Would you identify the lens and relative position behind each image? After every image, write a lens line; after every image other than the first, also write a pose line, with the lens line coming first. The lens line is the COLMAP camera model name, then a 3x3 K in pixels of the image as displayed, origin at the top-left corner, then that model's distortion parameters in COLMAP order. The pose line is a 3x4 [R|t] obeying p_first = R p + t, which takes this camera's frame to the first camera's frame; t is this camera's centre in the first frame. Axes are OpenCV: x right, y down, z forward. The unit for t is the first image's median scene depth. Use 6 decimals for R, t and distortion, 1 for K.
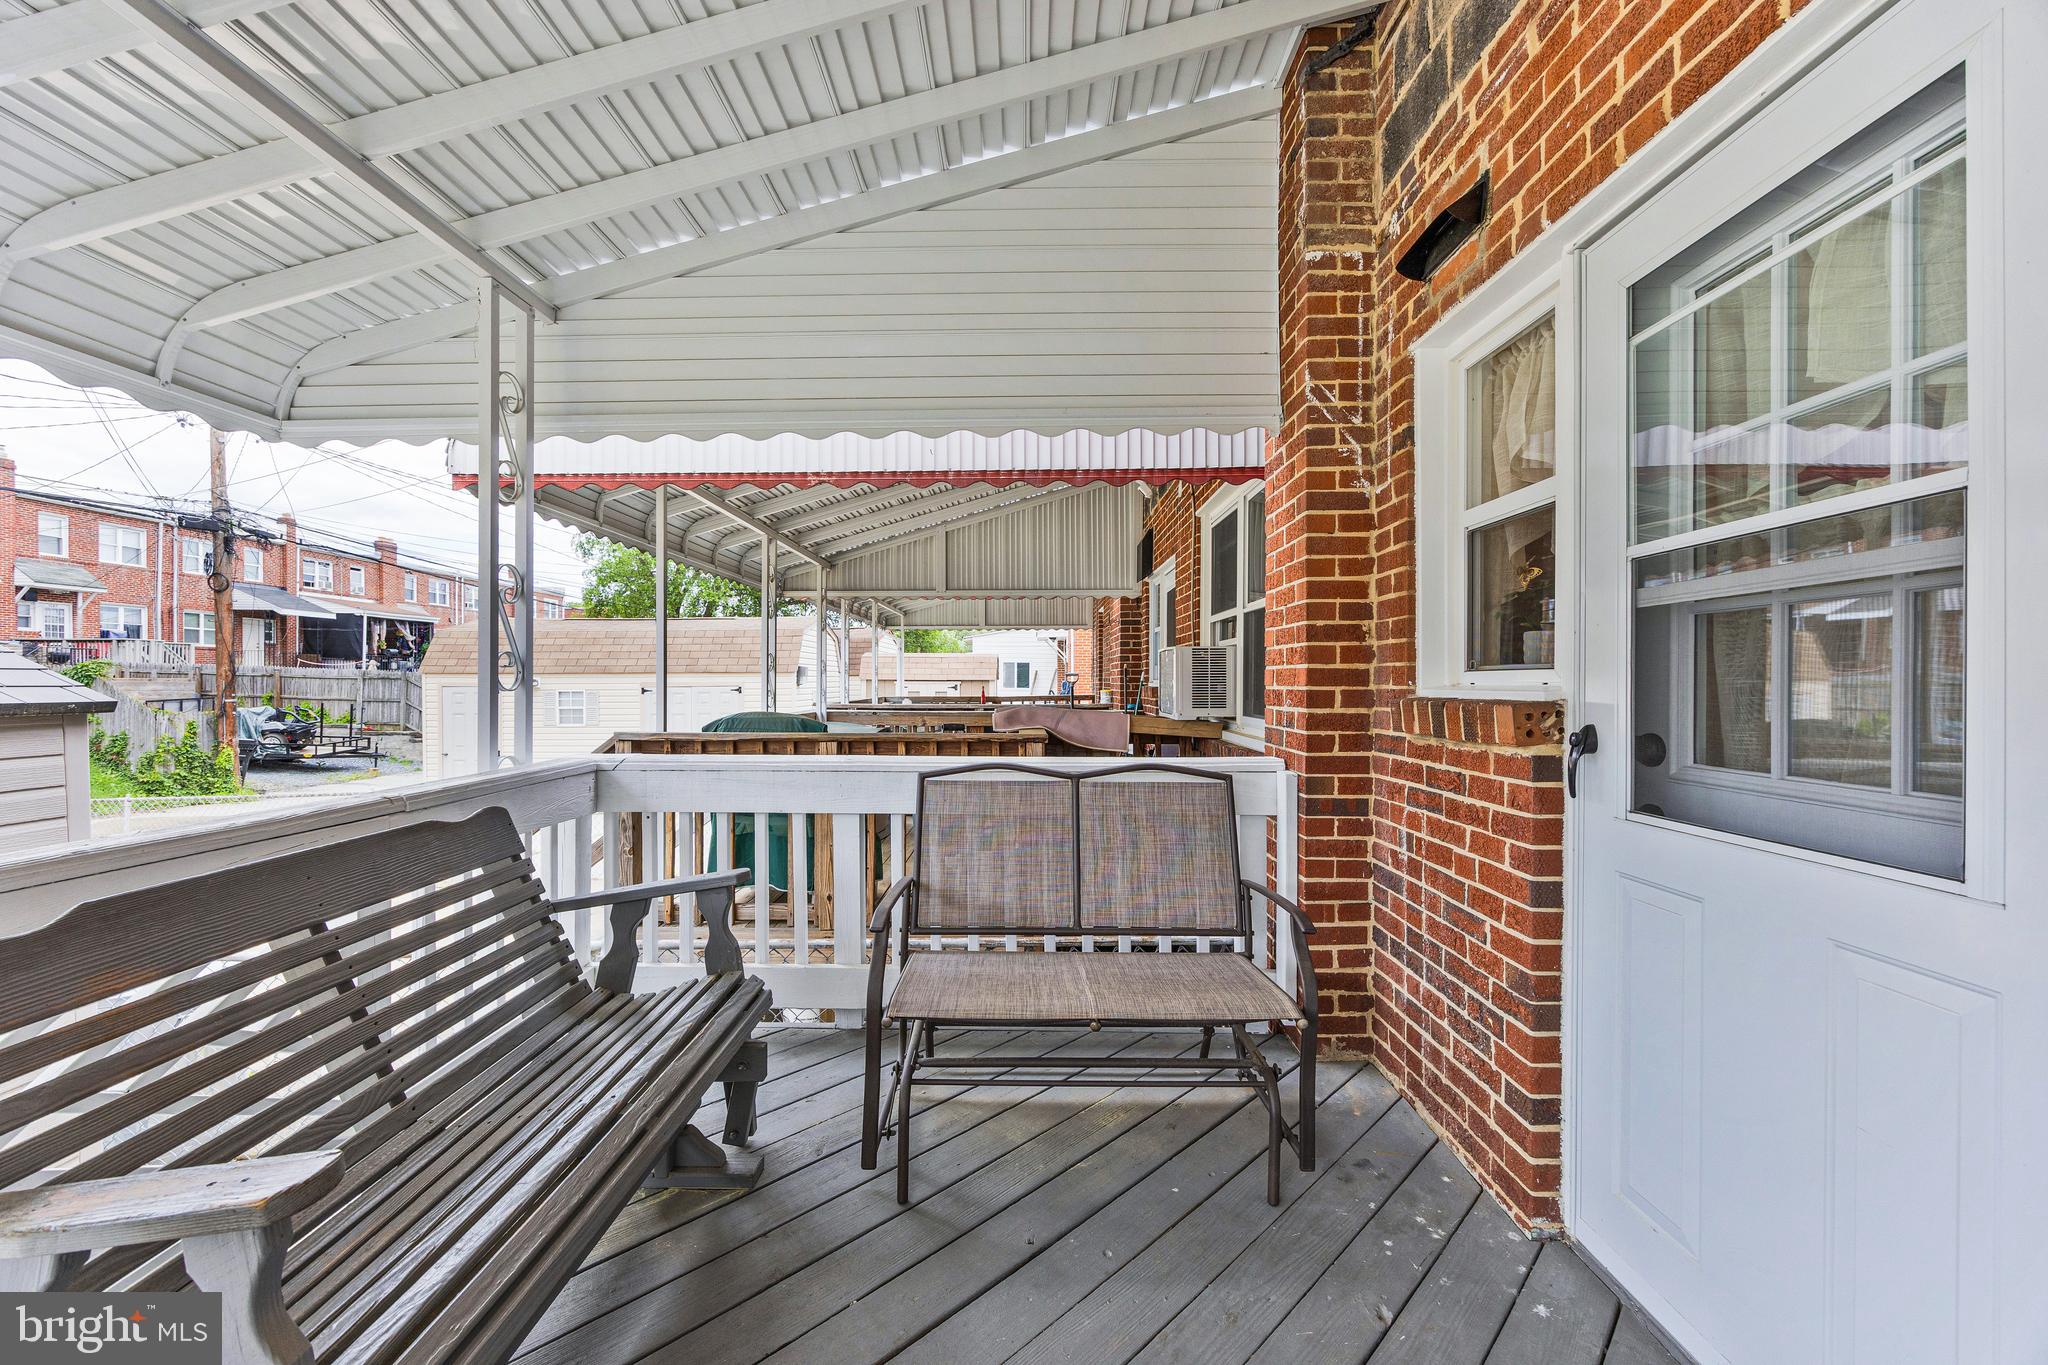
lens RADIAL K [[797.5, 0, 990.5], [0, 797.5, 665.6], [0, 0, 1]] dist [-0.005940, 0.001349]
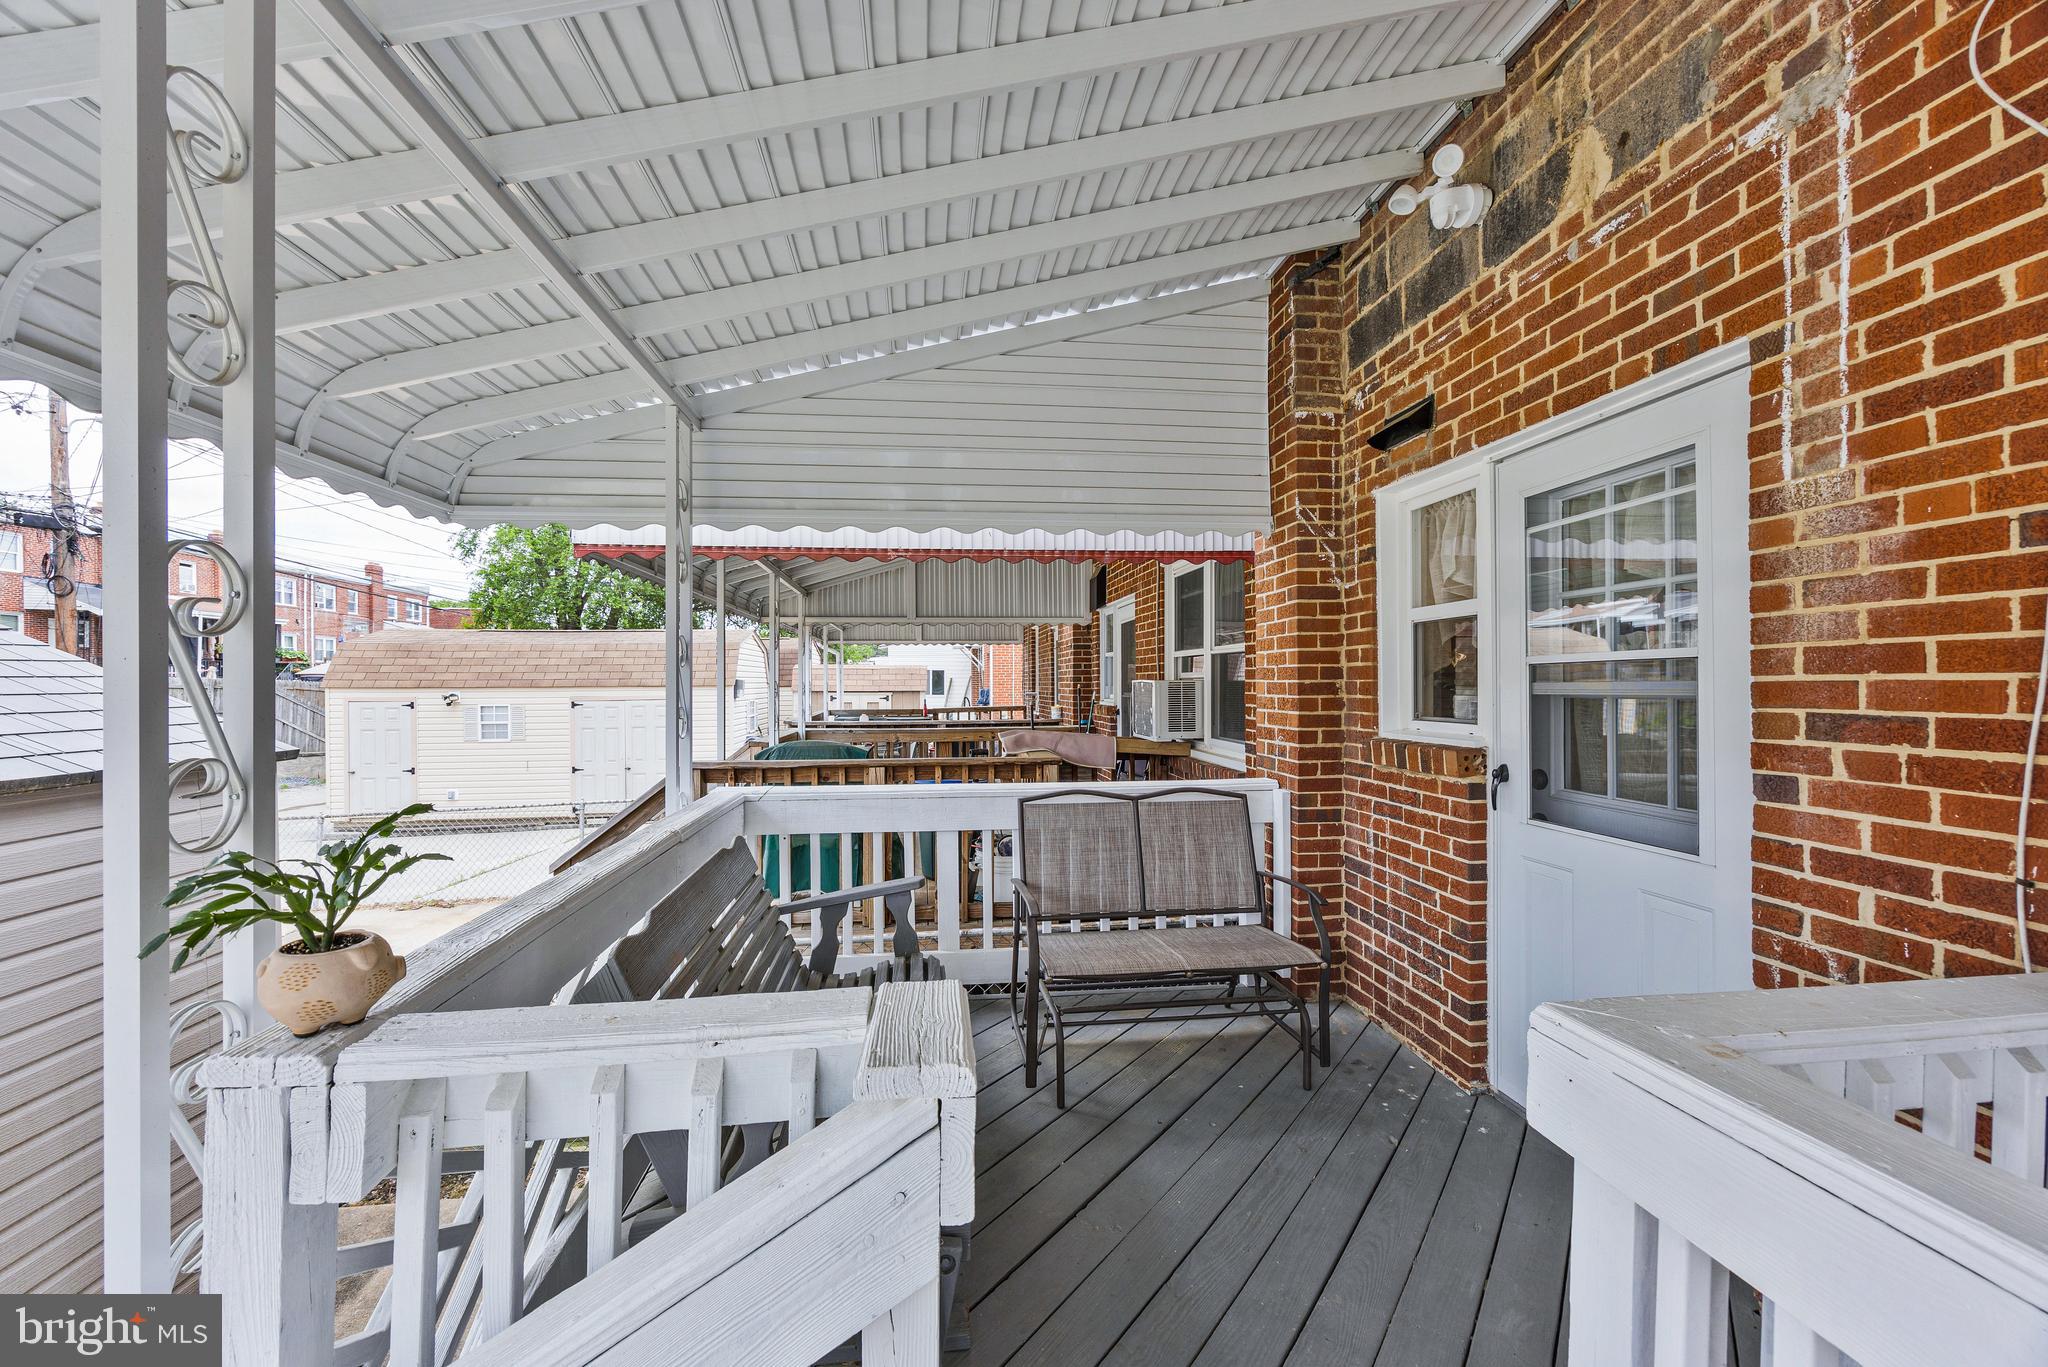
lens RADIAL K [[797.5, 0, 990.6], [0, 797.5, 659.4], [0, 0, 1]] dist [-0.005940, 0.001349]
pose [[0.991281, -0.001202, 0.131757, -0.333755], [0.002534, 0.999947, -0.009941, -0.086174], [-0.131738, 0.010189, 0.991232, -0.314141]]
